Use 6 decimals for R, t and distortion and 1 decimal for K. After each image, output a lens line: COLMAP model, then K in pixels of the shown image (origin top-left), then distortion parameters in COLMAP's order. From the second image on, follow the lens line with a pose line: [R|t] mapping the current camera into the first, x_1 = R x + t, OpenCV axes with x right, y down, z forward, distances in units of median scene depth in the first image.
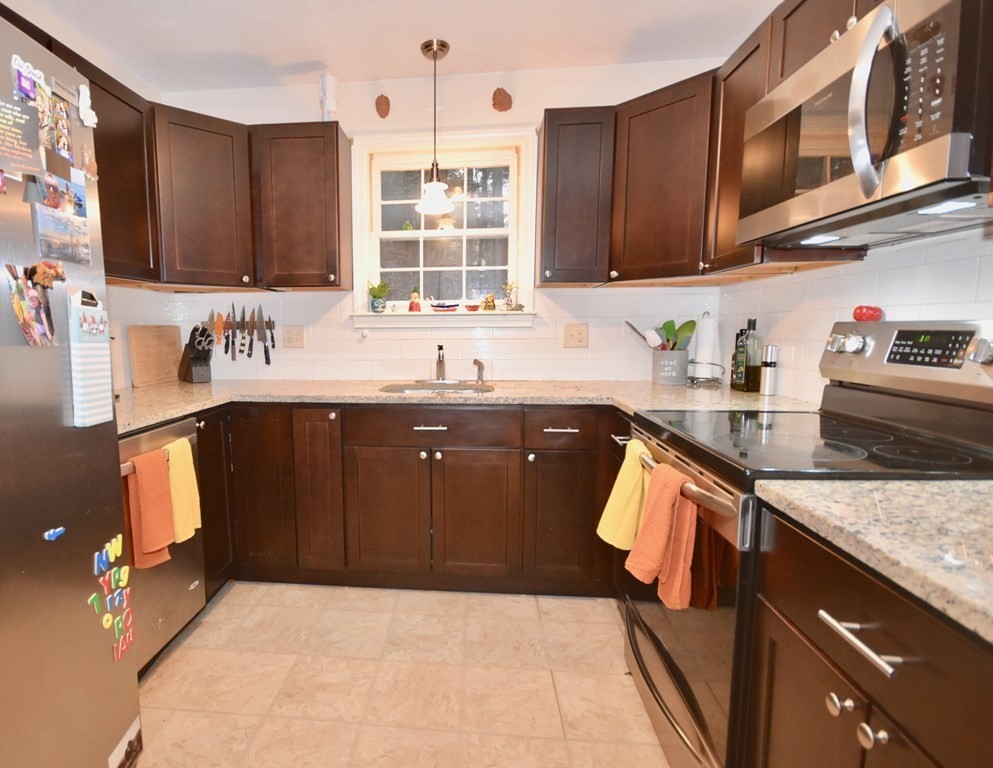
lens RADIAL K [[497.2, 0, 496.0], [0, 497.2, 406.4], [0, 0, 1]] dist [0.003729, -0.013330]
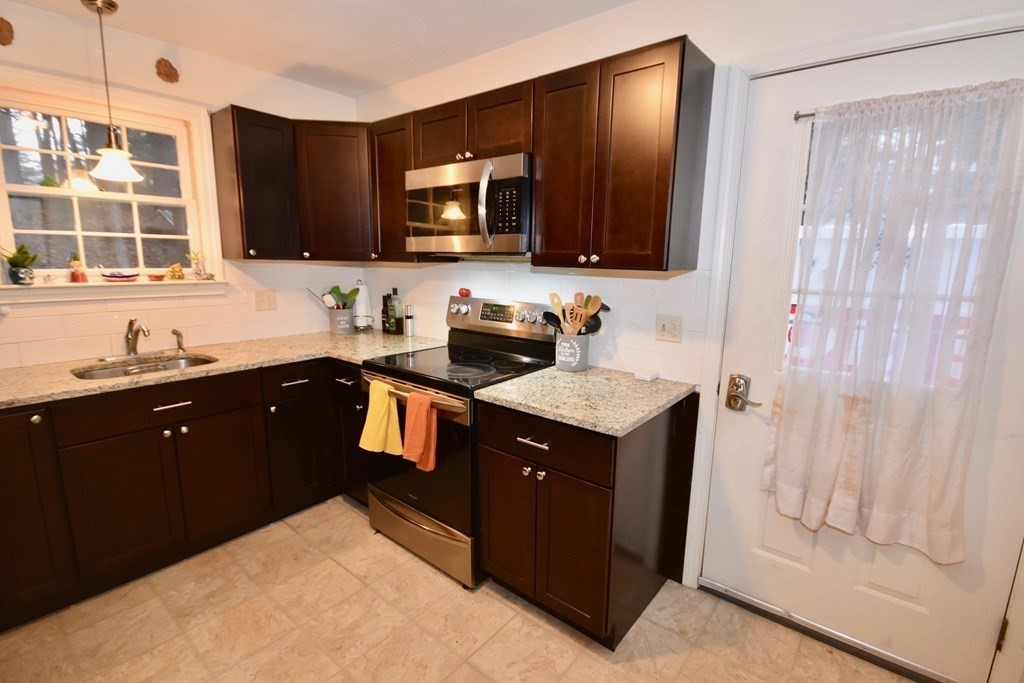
lens RADIAL K [[467.4, 0, 512.0], [0, 467.4, 341.5], [0, 0, 1]] dist [-0.000465, -0.000216]
pose [[0.550004, -0.124833, 0.825780, -0.531046], [0.079129, 0.992107, 0.097273, -0.127427], [-0.831405, 0.011842, 0.555541, -0.120577]]
